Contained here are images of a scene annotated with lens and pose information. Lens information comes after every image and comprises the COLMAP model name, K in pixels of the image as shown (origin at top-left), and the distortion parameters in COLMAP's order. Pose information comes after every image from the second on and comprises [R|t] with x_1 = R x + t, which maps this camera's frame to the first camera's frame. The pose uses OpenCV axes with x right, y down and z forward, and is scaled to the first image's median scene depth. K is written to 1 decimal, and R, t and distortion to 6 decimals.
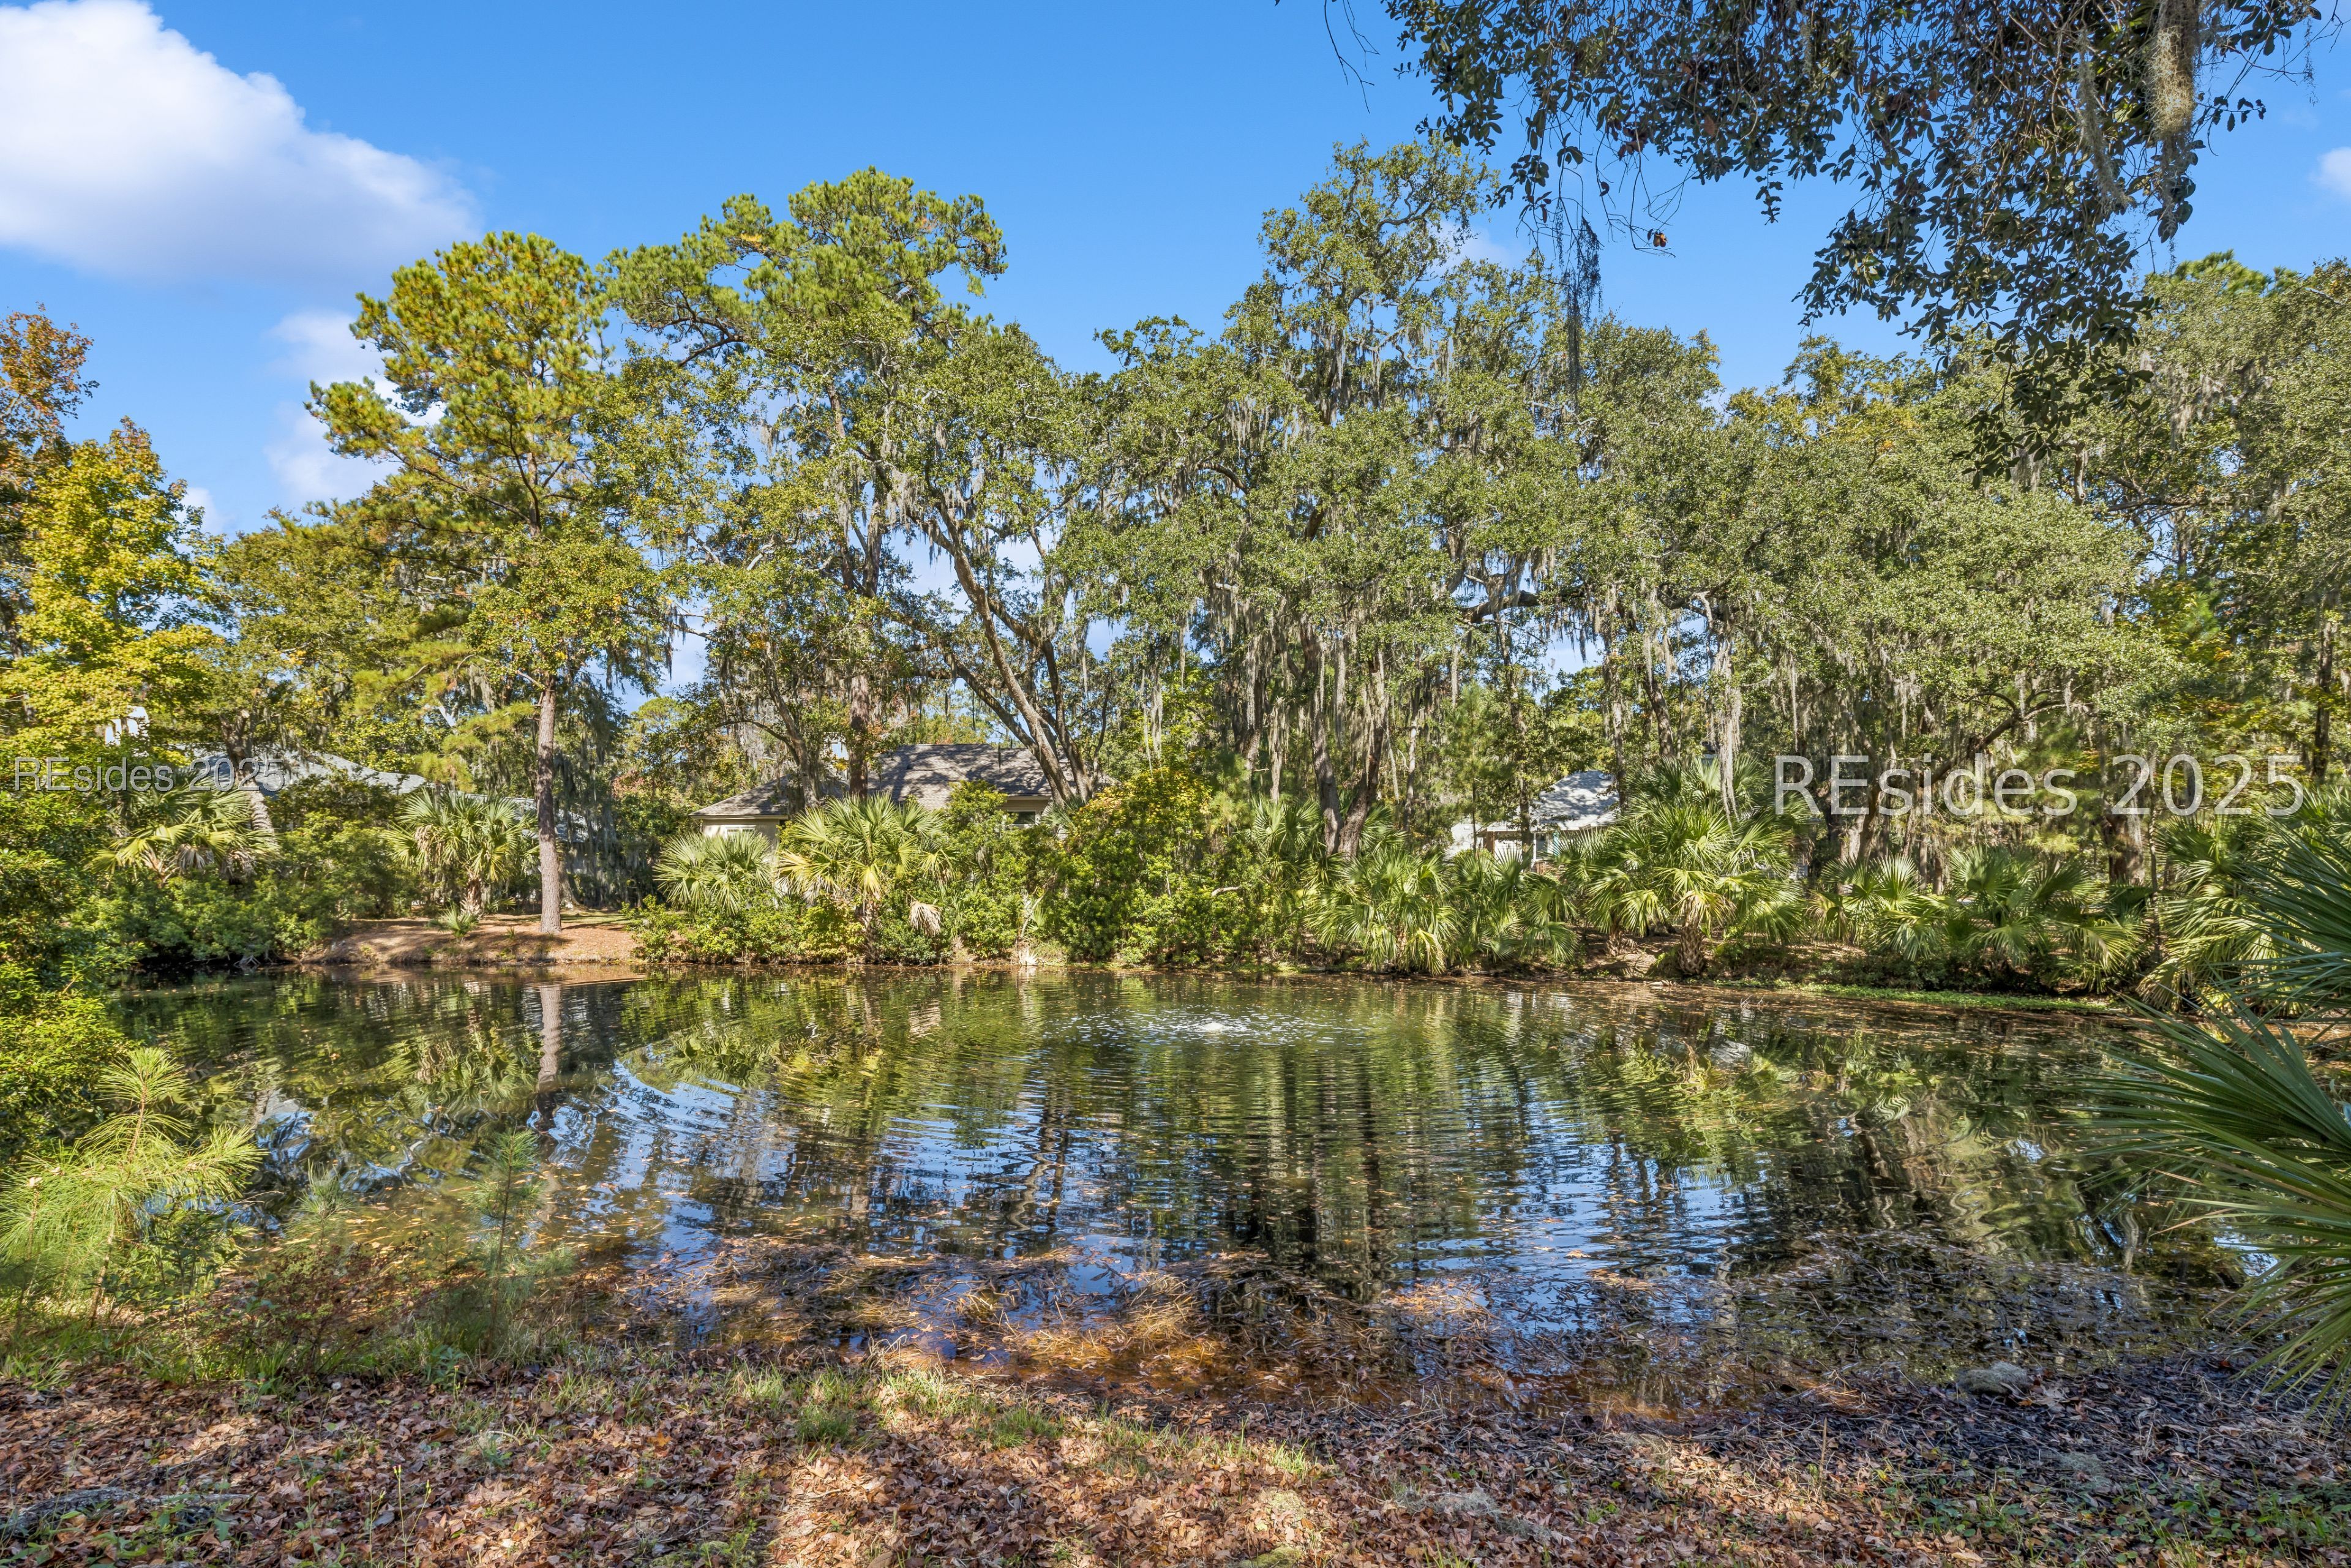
lens RADIAL K [[1136.0, 0, 1179.3], [0, 1136.0, 891.2], [0, 0, 1]] dist [0.000568, -0.000758]
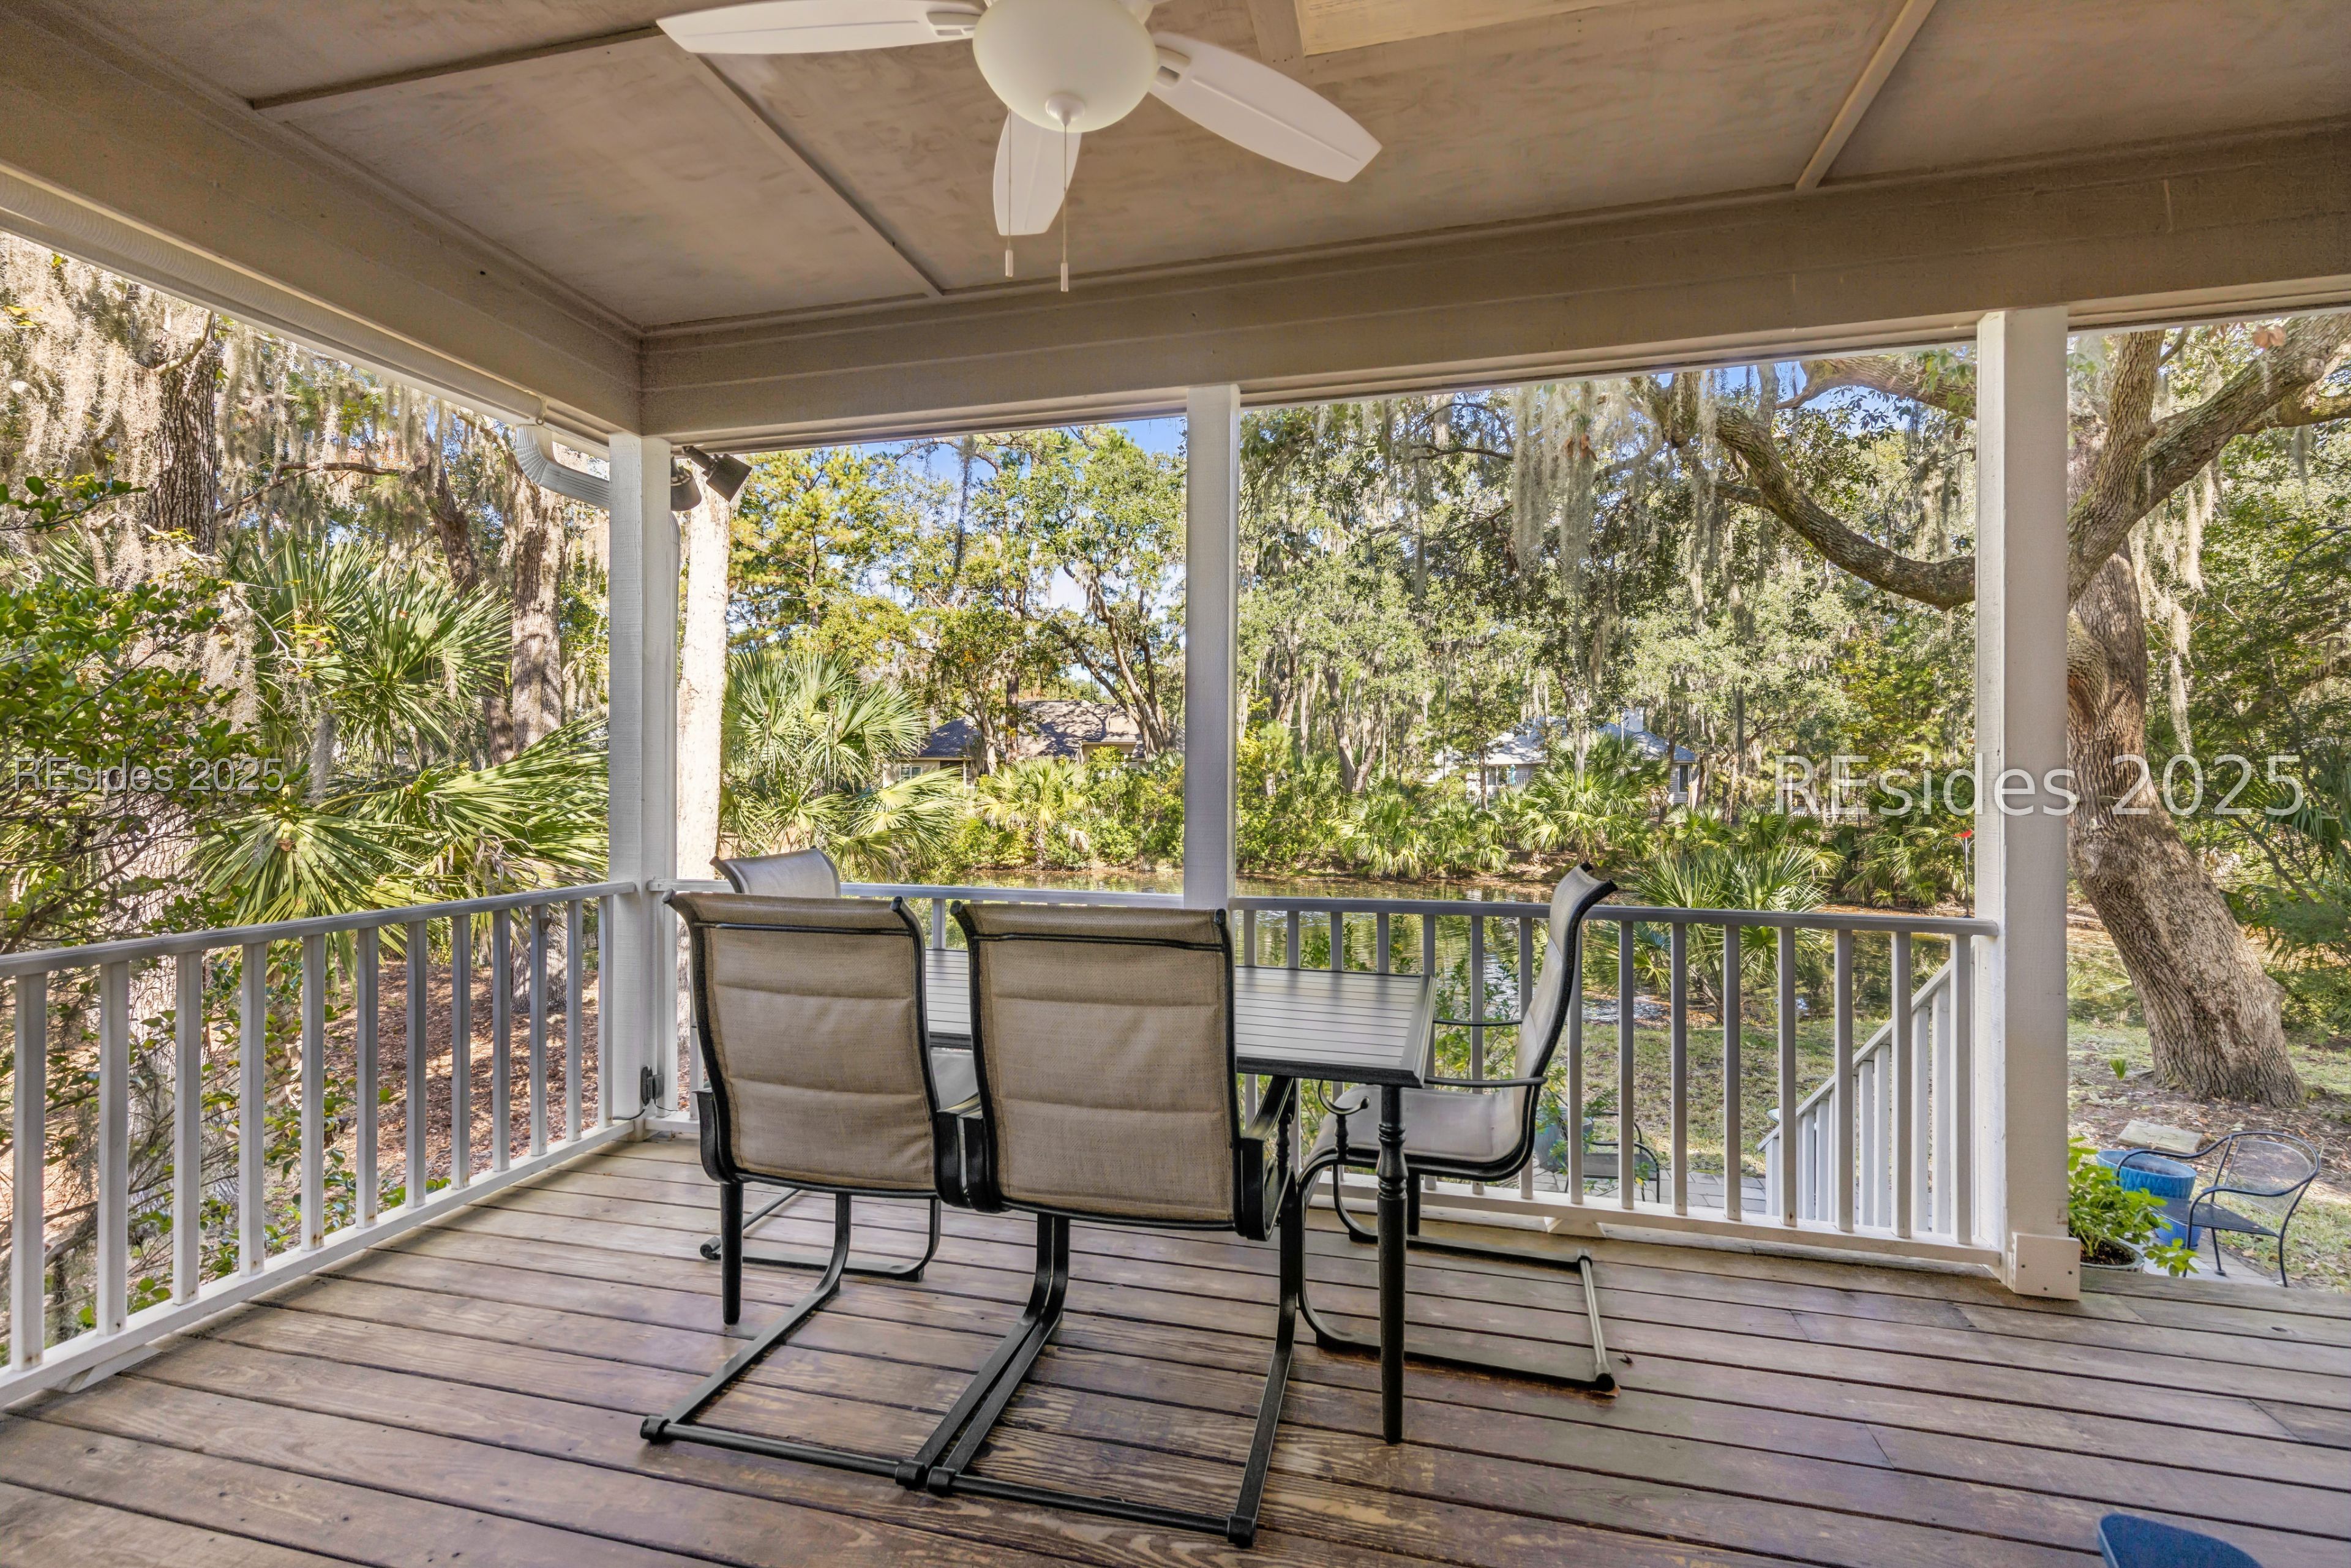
lens RADIAL K [[1005.4, 0, 1175.5], [0, 1005.4, 784.0], [0, 0, 1]] dist [0.000085, -0.000606]
pose [[0.999752, -0.001133, -0.022231, -0.062458], [0.000961, 0.999970, -0.007742, -0.037801], [0.022239, 0.007718, 0.999723, -0.319922]]
